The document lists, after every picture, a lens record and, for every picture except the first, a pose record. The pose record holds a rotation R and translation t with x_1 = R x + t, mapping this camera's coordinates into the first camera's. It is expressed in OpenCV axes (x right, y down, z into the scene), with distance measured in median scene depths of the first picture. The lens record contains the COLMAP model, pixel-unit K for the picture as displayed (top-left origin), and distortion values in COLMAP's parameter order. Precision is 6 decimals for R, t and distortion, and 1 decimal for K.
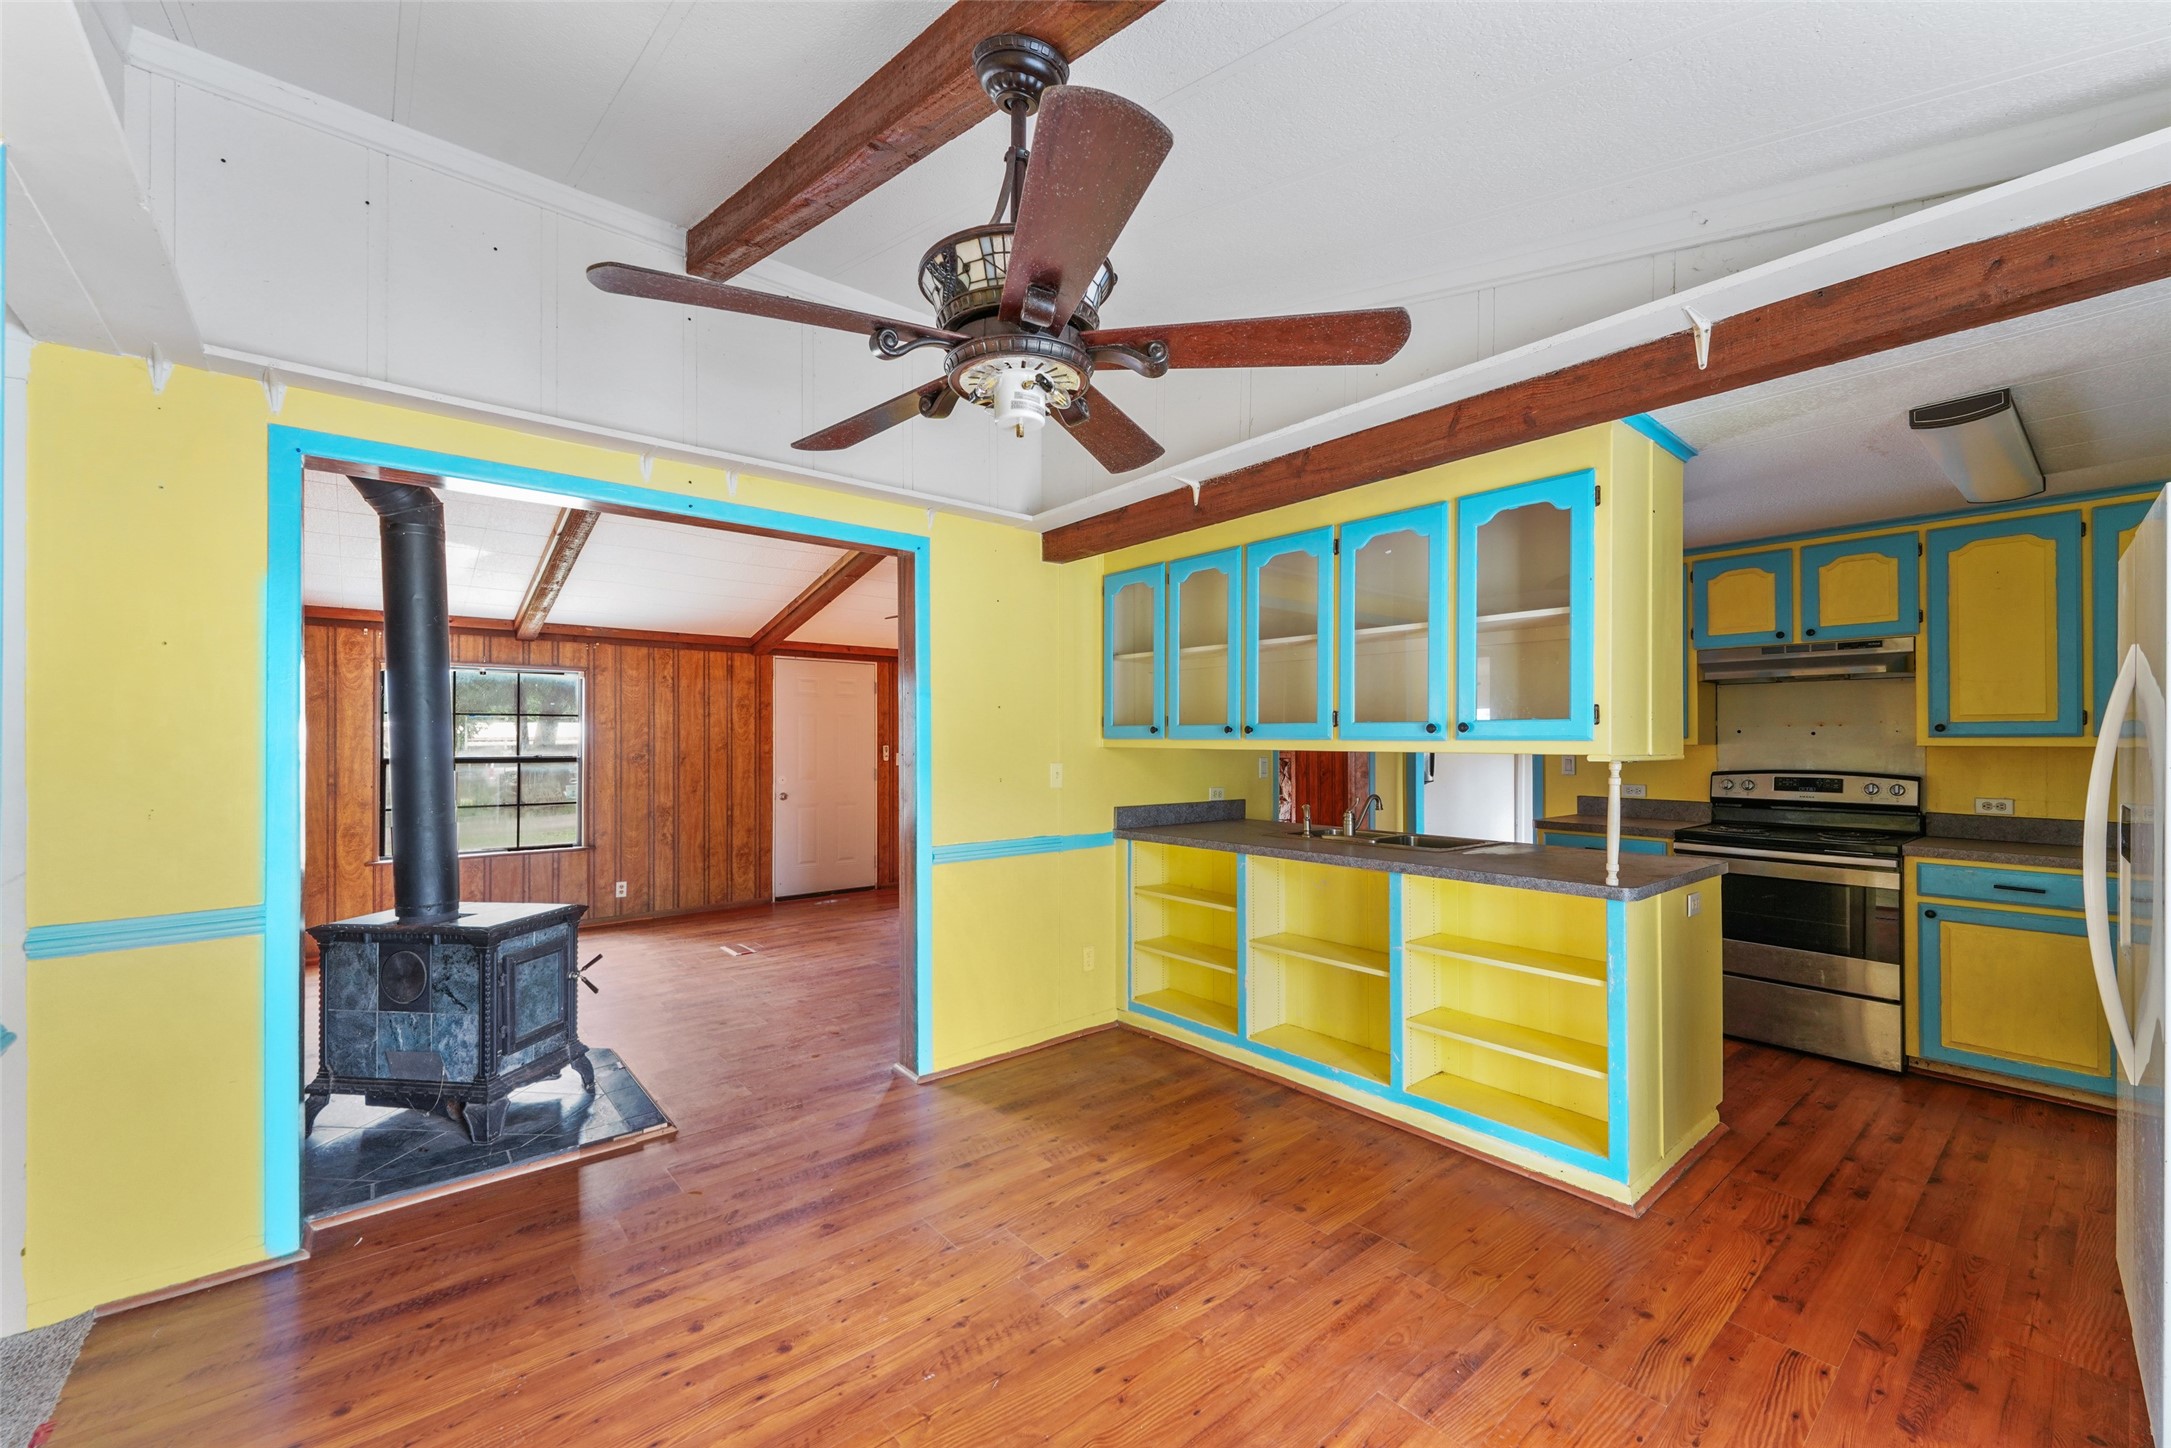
lens RADIAL K [[862.7, 0, 1072.1], [0, 862.7, 732.0], [0, 0, 1]] dist [0.006137, -0.000017]
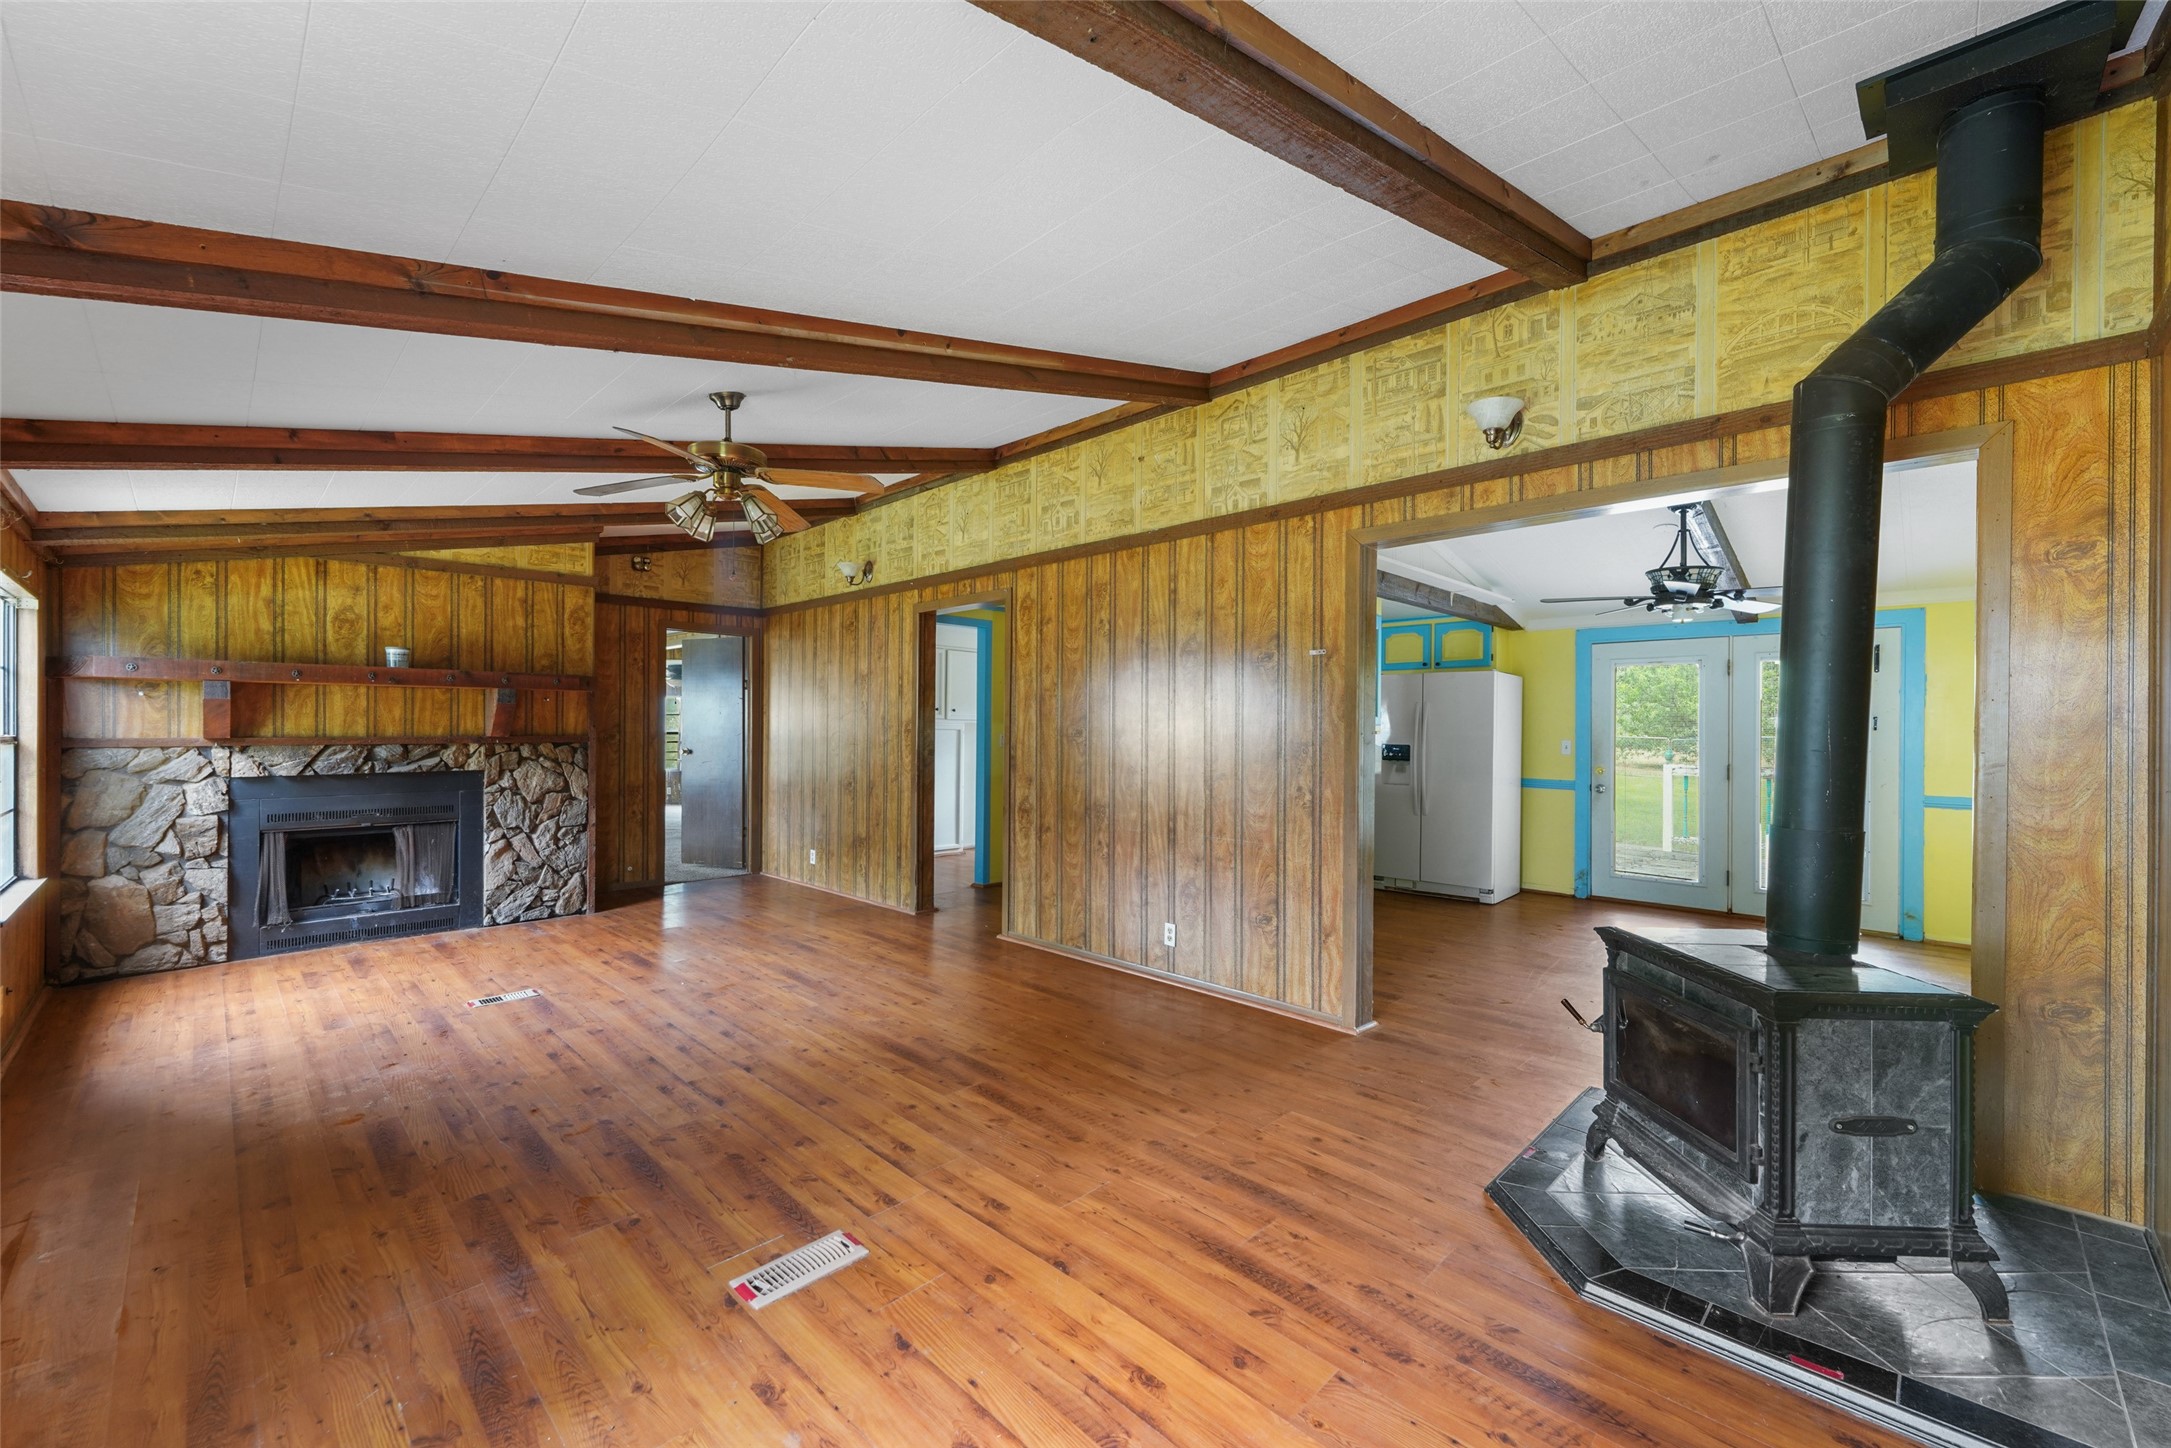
lens RADIAL K [[862.7, 0, 1072.1], [0, 862.7, 732.0], [0, 0, 1]] dist [0.006137, -0.000017]
pose [[-0.099199, -0.002200, 0.995065, -0.709358], [-0.017419, 0.999848, 0.000474, 0.016857], [-0.994915, -0.017286, -0.099222, 0.851944]]
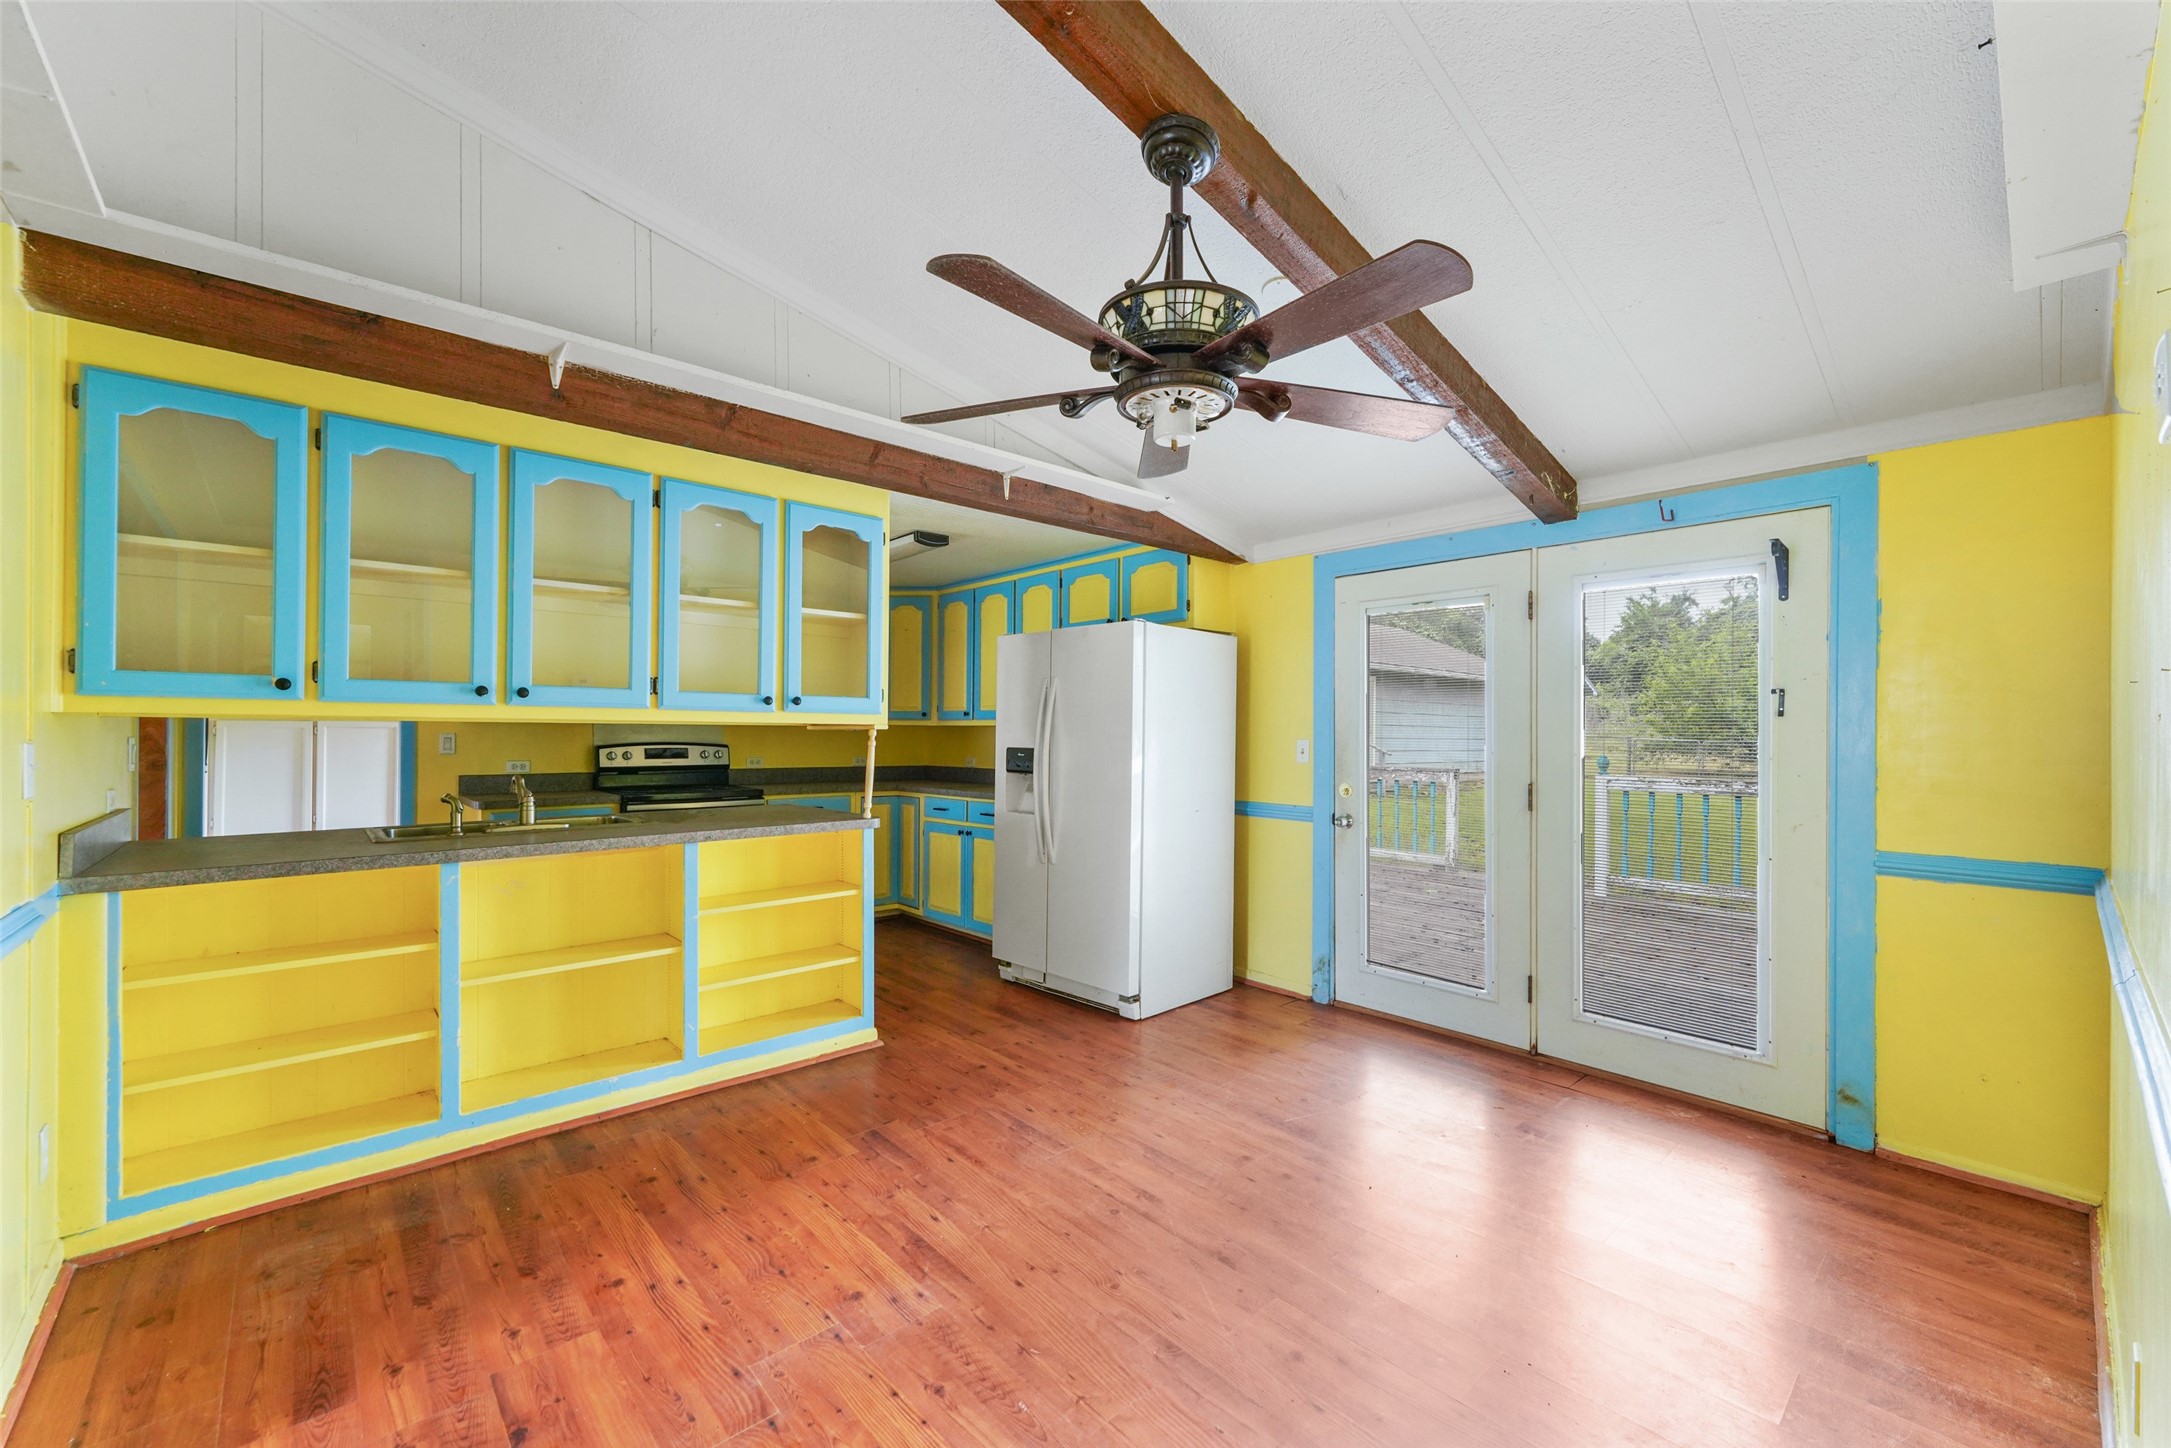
lens RADIAL K [[871.4, 0, 1066.5], [0, 871.4, 729.3], [0, 0, 1]] dist [0.010551, -0.000100]
pose [[-0.038436, 0.003796, 0.999254, -0.327213], [-0.014422, 0.999887, -0.004353, 0.014591], [-0.999157, -0.014579, -0.038377, 0.304185]]
